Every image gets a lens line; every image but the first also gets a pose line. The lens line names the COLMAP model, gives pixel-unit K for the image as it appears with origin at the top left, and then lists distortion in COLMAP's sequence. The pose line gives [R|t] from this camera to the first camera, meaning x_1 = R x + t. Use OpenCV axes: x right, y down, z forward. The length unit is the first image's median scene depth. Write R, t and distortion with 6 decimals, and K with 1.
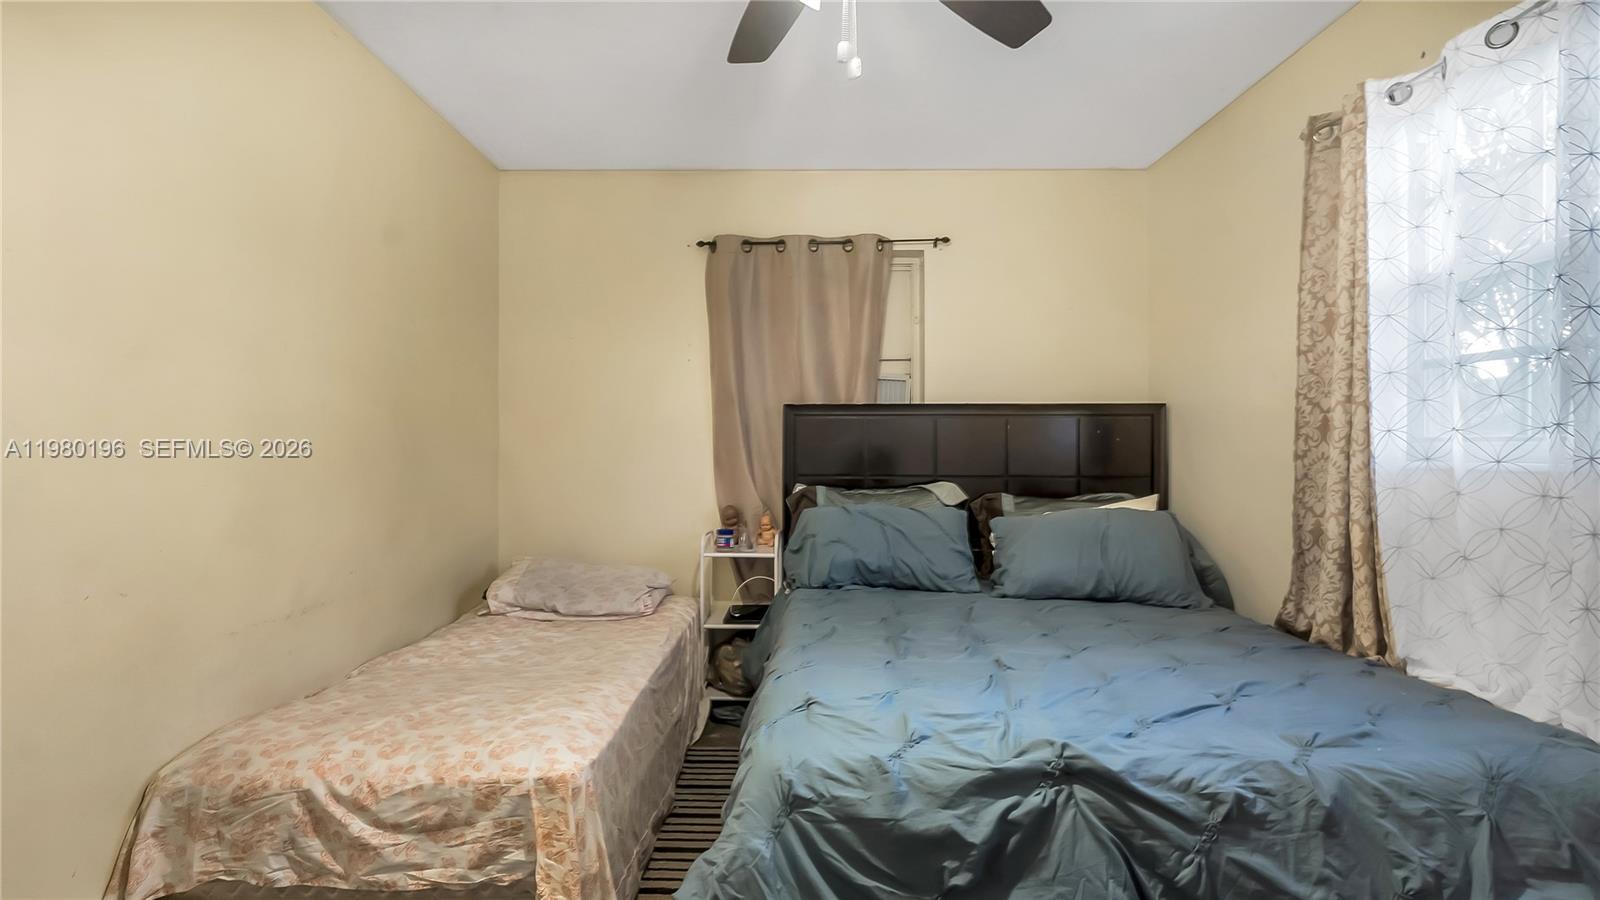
lens RADIAL K [[760.0, 0, 797.6], [0, 760.0, 440.2], [0, 0, 1]] dist [-0.004867, 0.000217]
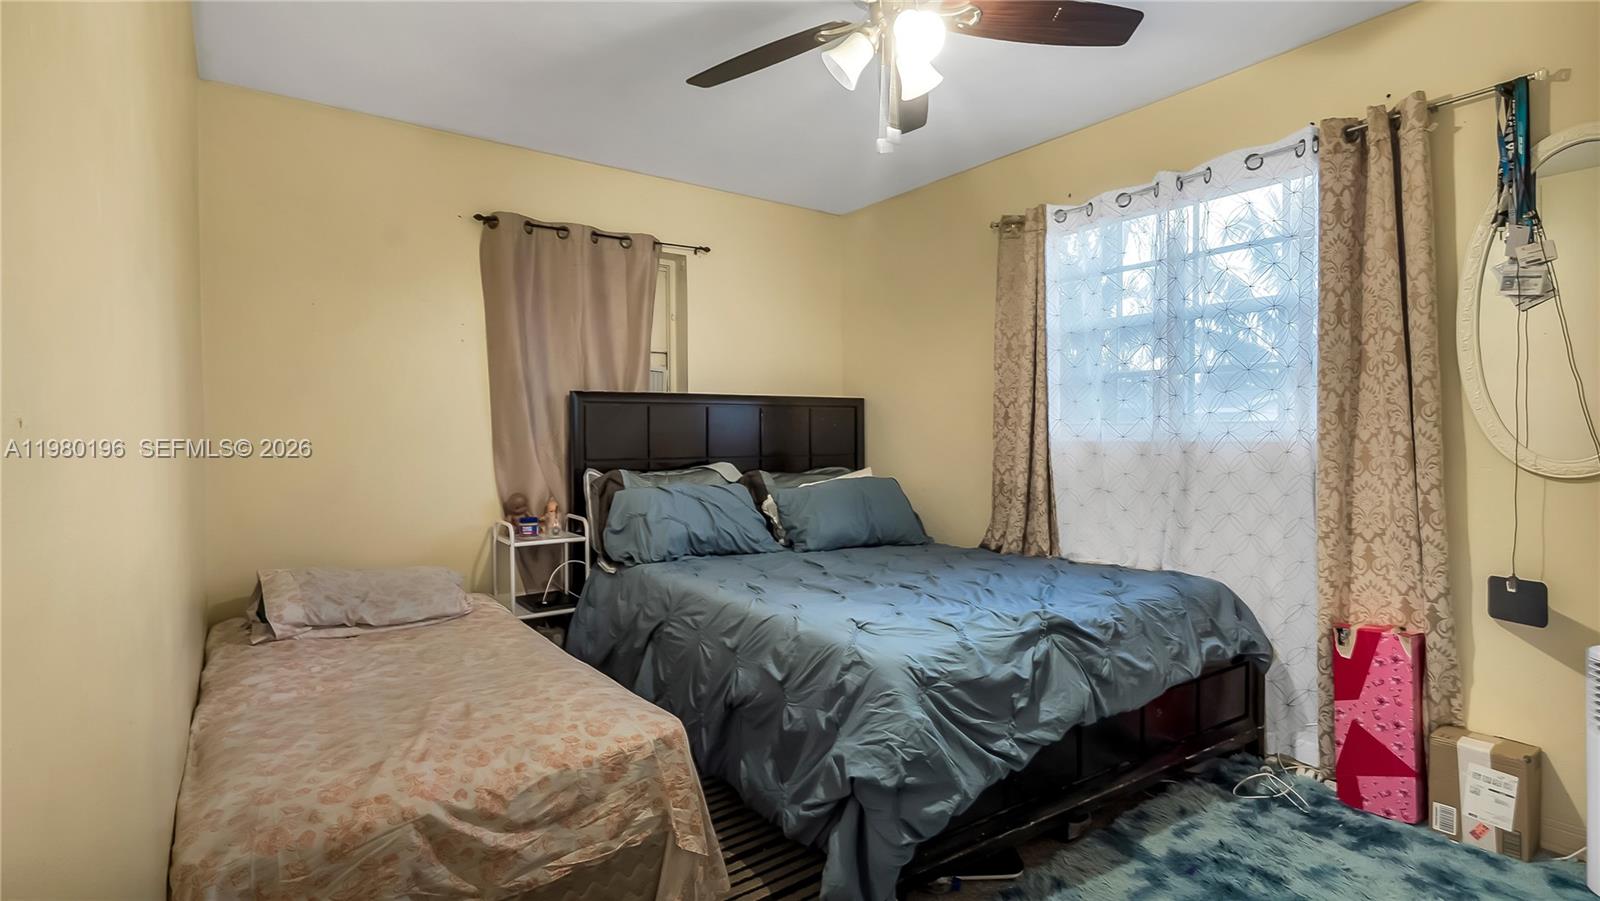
lens RADIAL K [[760.0, 0, 797.6], [0, 760.0, 440.7], [0, 0, 1]] dist [-0.004867, 0.000217]
pose [[0.794124, -0.012465, 0.607628, -0.639687], [0.002953, 0.999857, 0.016653, 0.004661], [-0.607749, -0.011431, 0.794047, 0.023335]]
